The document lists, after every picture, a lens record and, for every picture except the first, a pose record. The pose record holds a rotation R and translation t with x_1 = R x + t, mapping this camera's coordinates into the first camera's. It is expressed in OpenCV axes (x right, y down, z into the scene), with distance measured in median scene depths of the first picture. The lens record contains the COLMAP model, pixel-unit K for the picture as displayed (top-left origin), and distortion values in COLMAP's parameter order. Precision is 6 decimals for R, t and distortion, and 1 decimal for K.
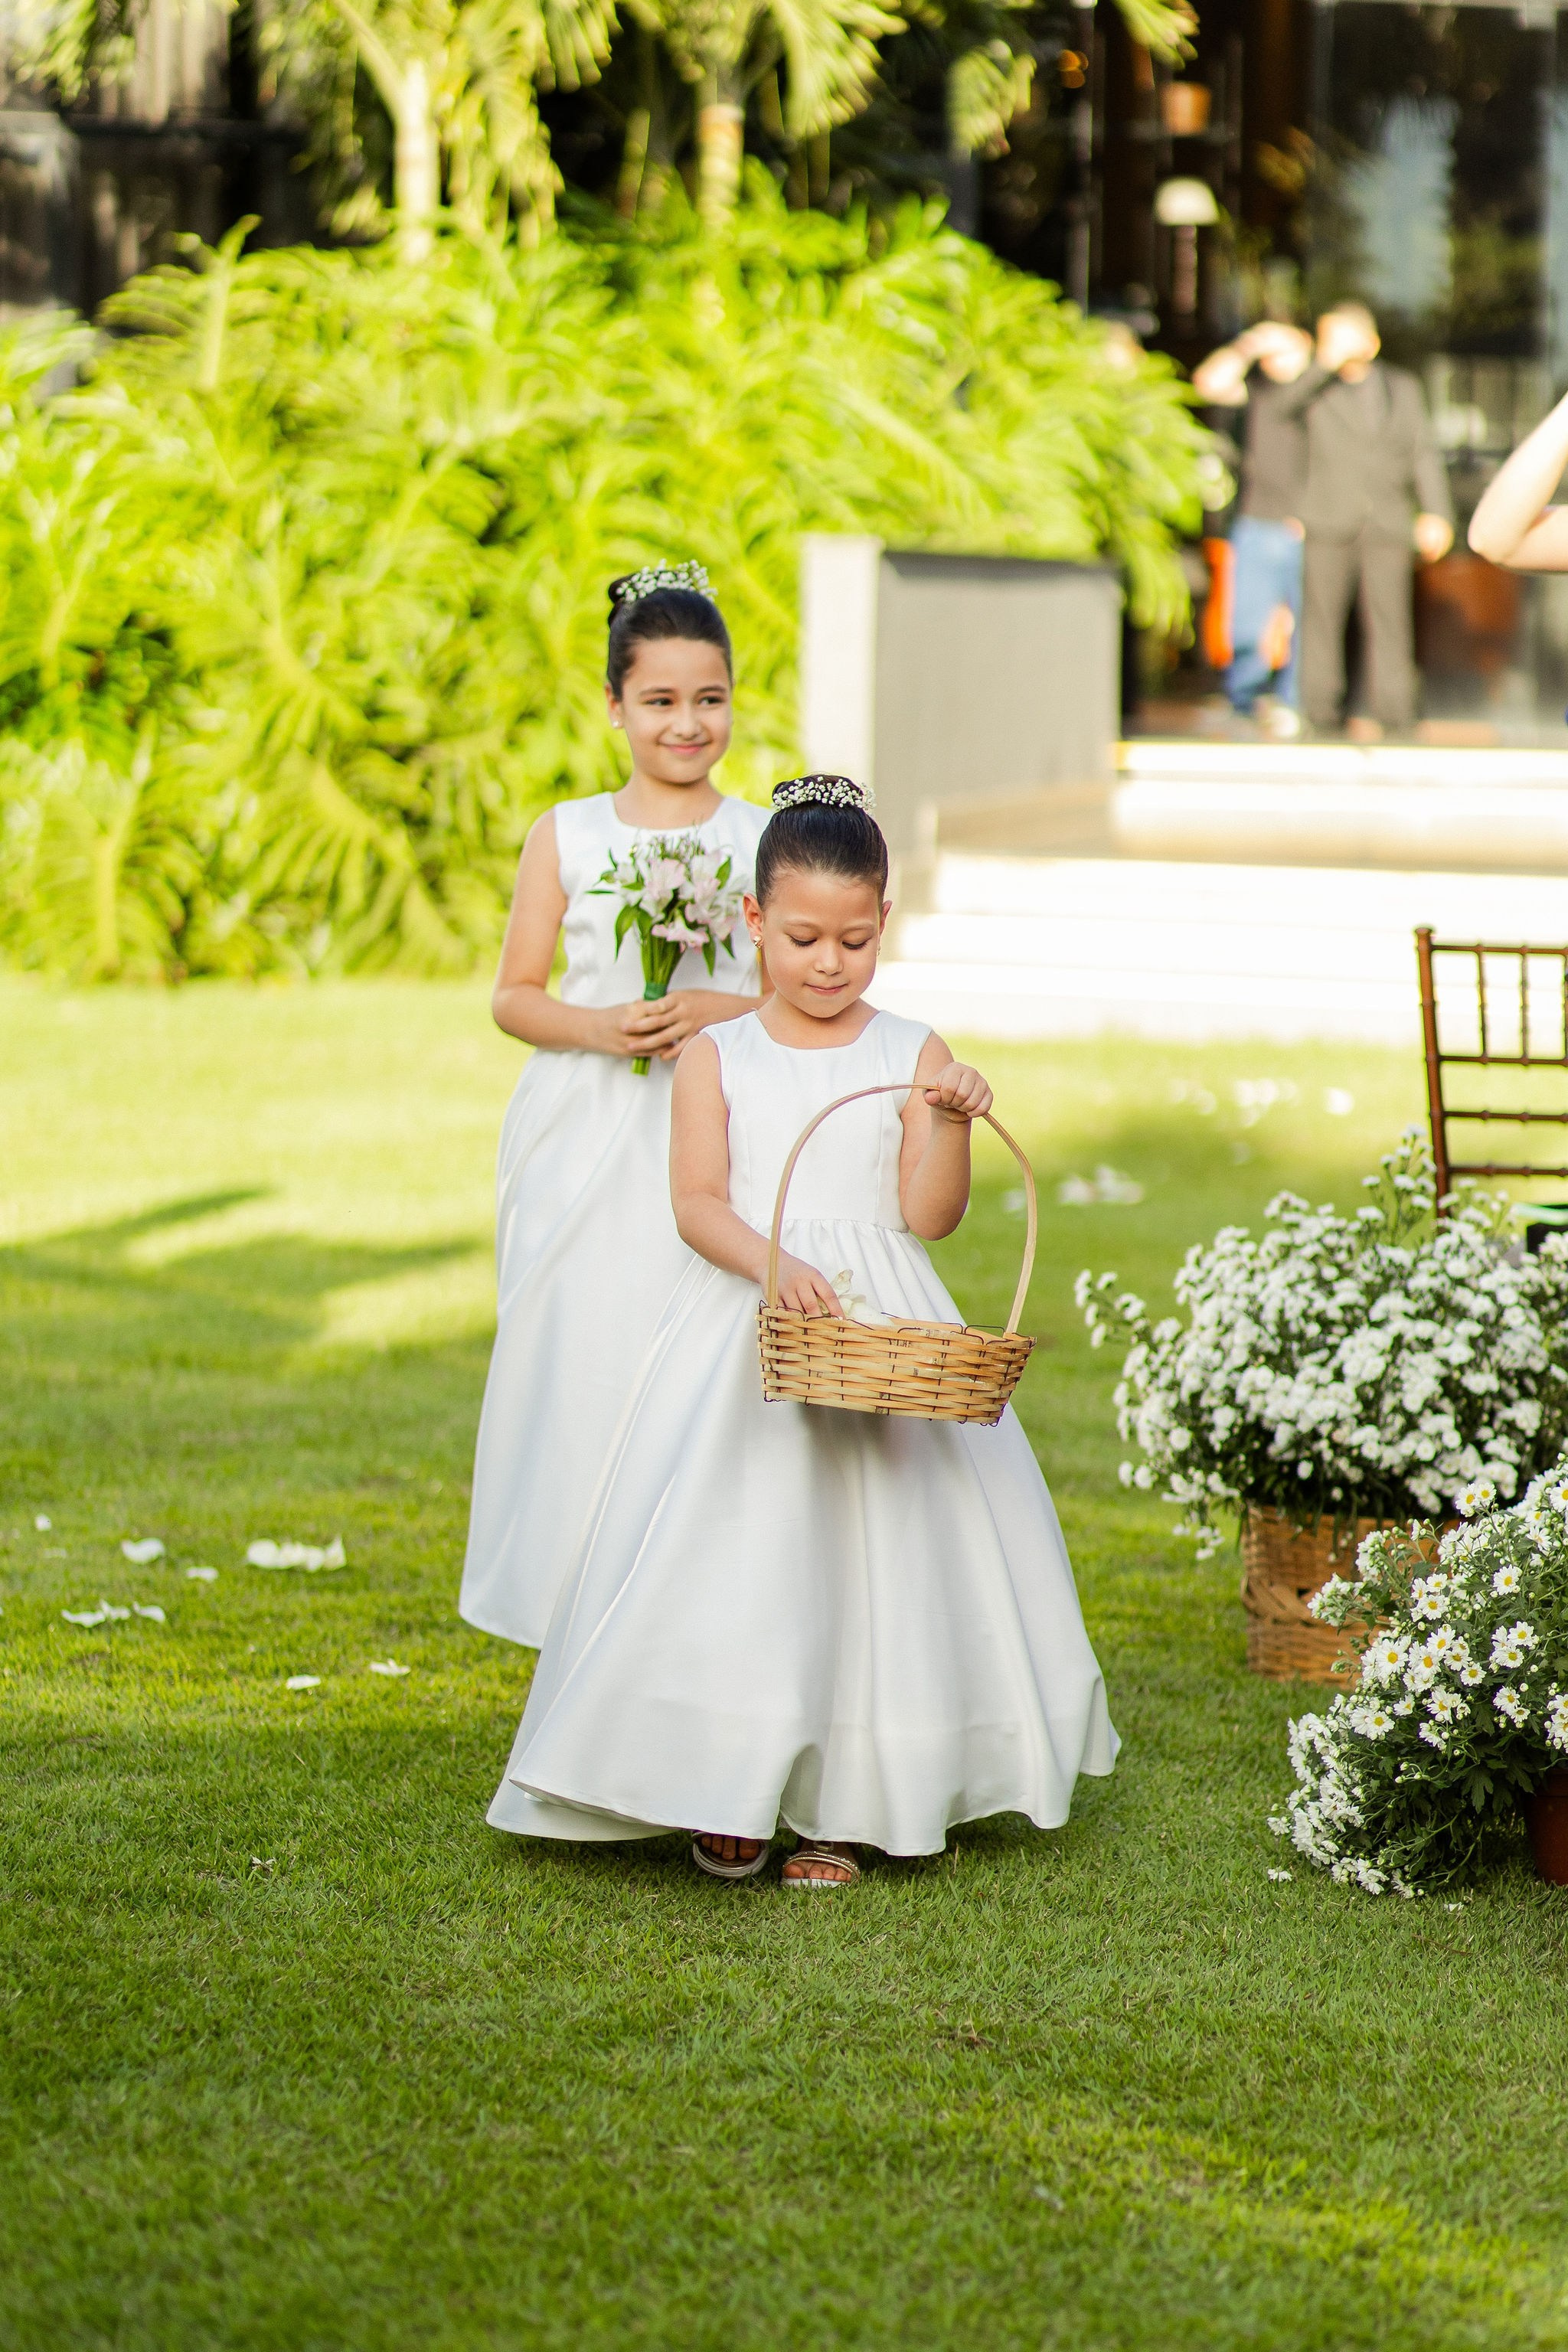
lens RADIAL K [[13569.3, 0, 784.0], [0, 13569.3, 1176.0], [0, 0, 1]] dist [-0.109556, 16.406887]
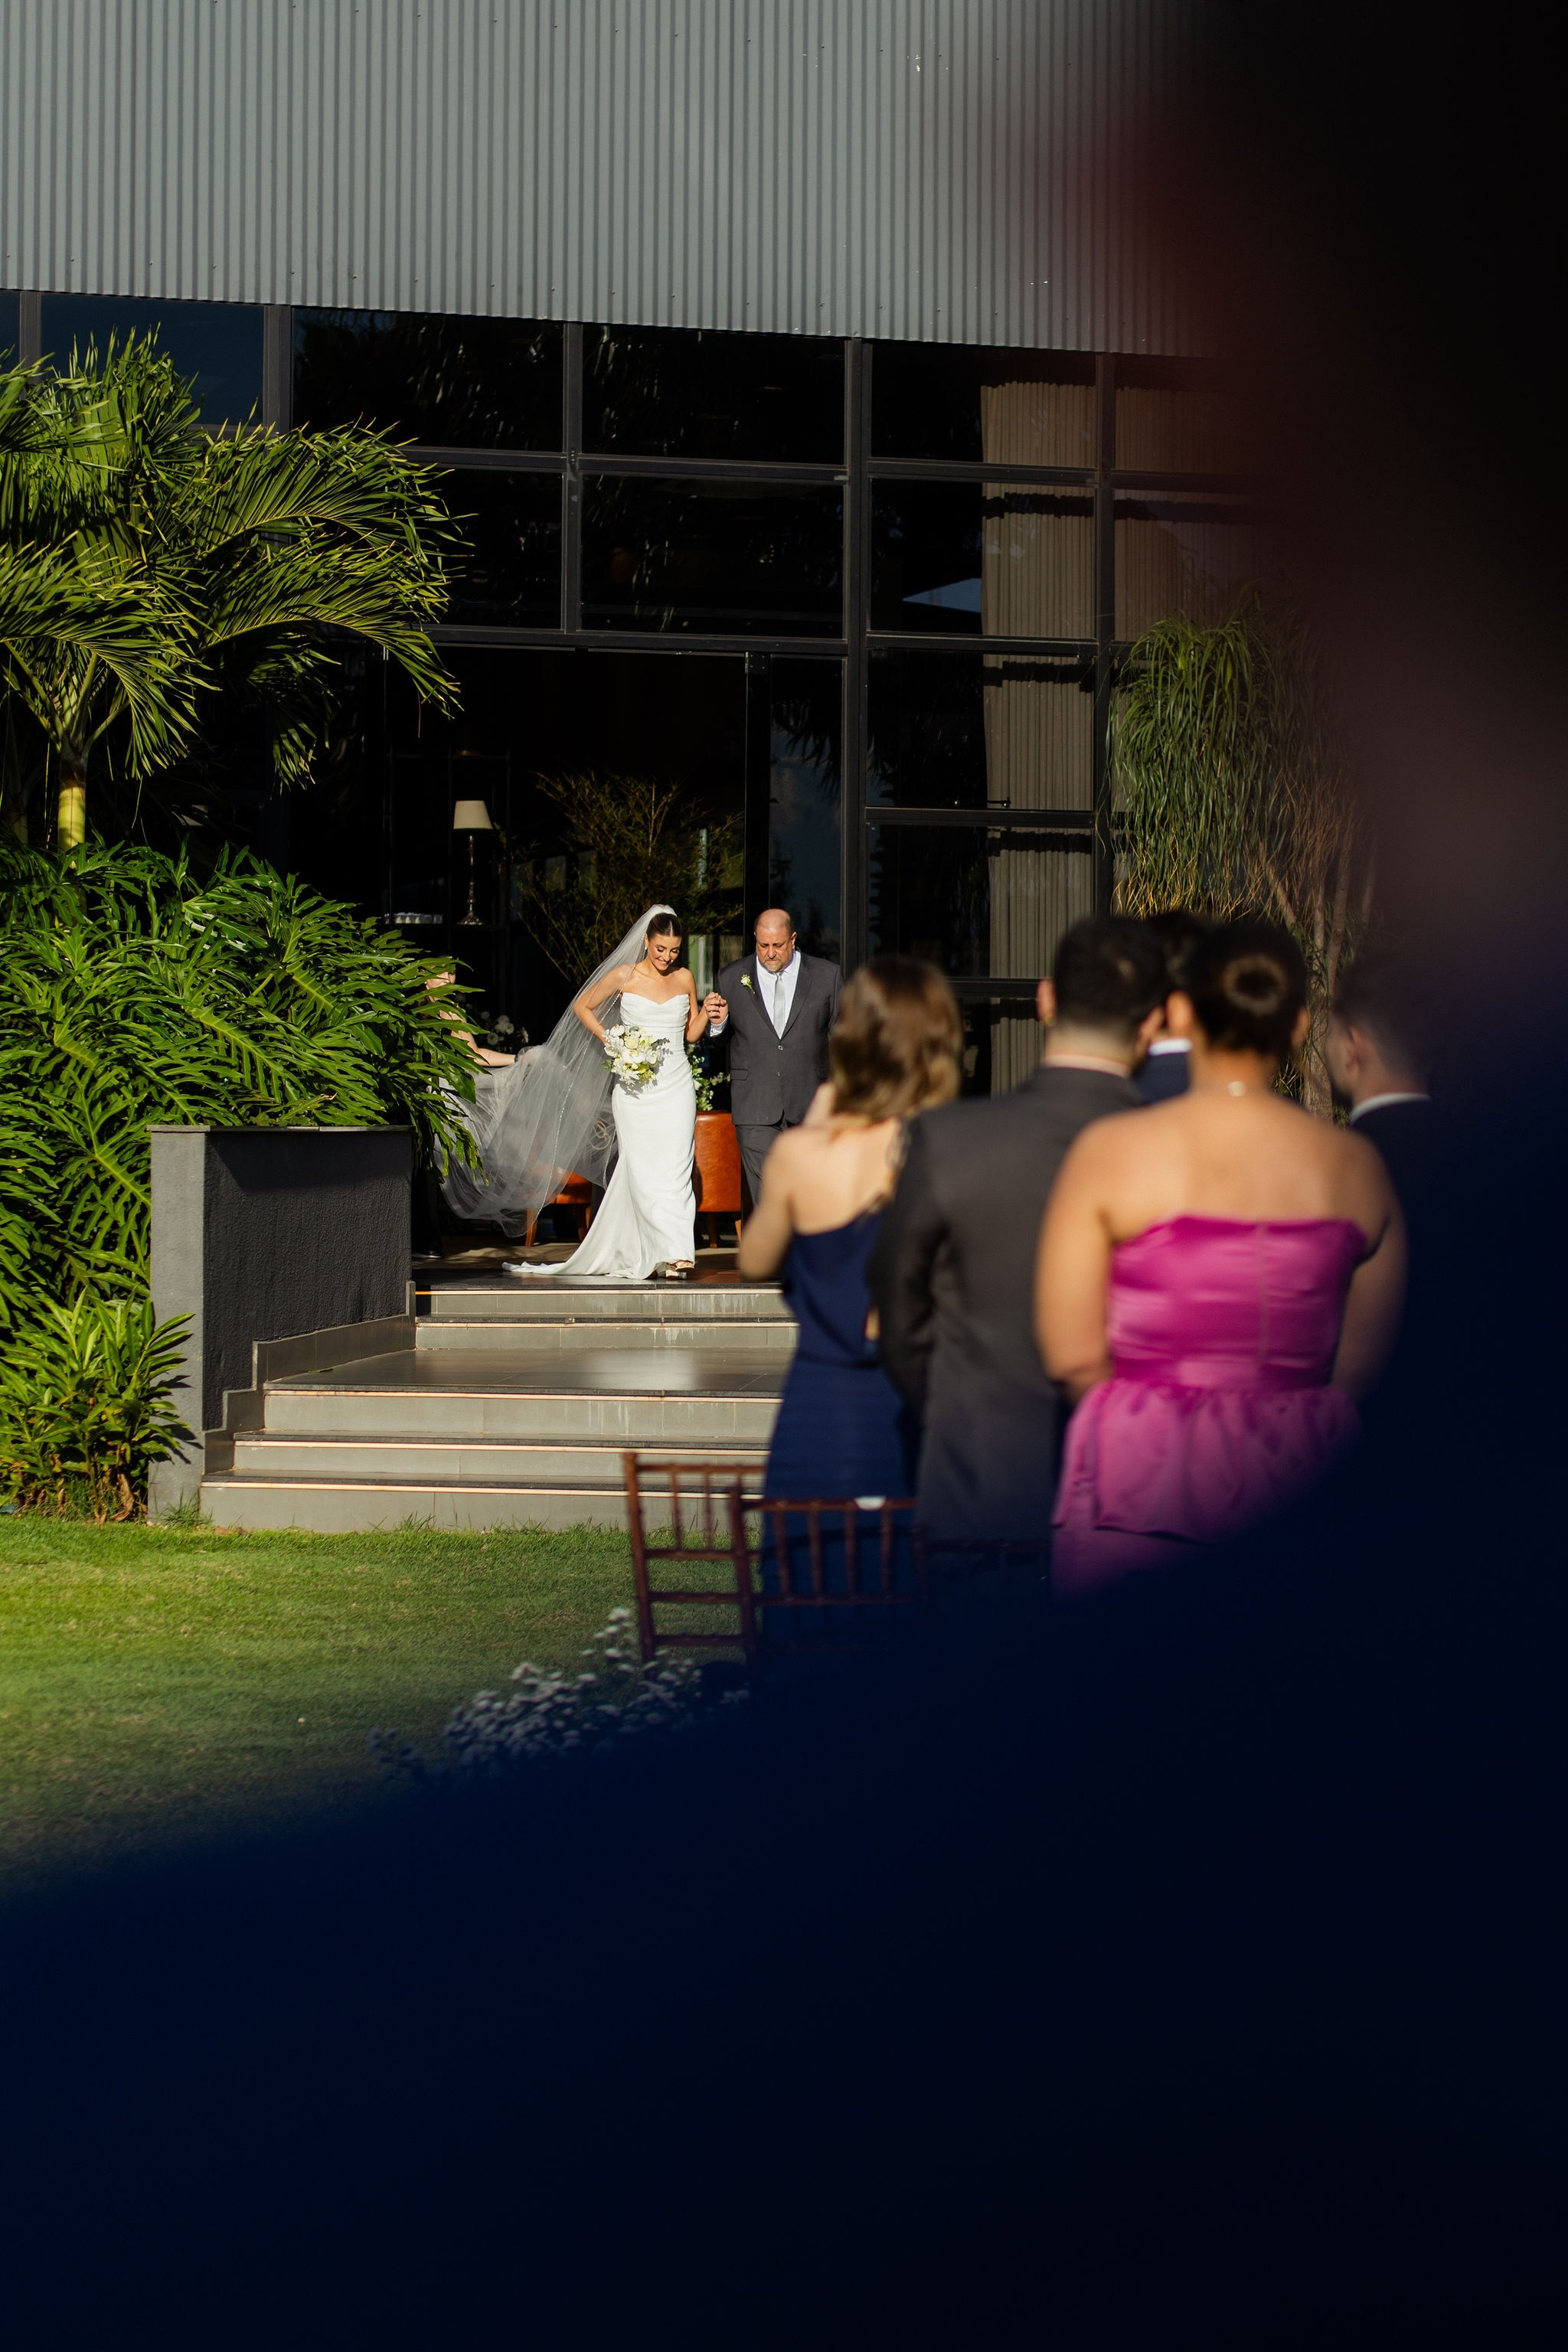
lens RADIAL K [[12884.3, 0, 783.1], [0, 12884.3, 1063.6], [0, 0, 1]] dist [7.246581, 4.460405]
pose [[0.998575, -0.009481, 0.052510, -0.004467], [0.011598, 0.999126, -0.040168, -0.005331], [-0.052083, 0.040720, 0.997812, -0.274461]]
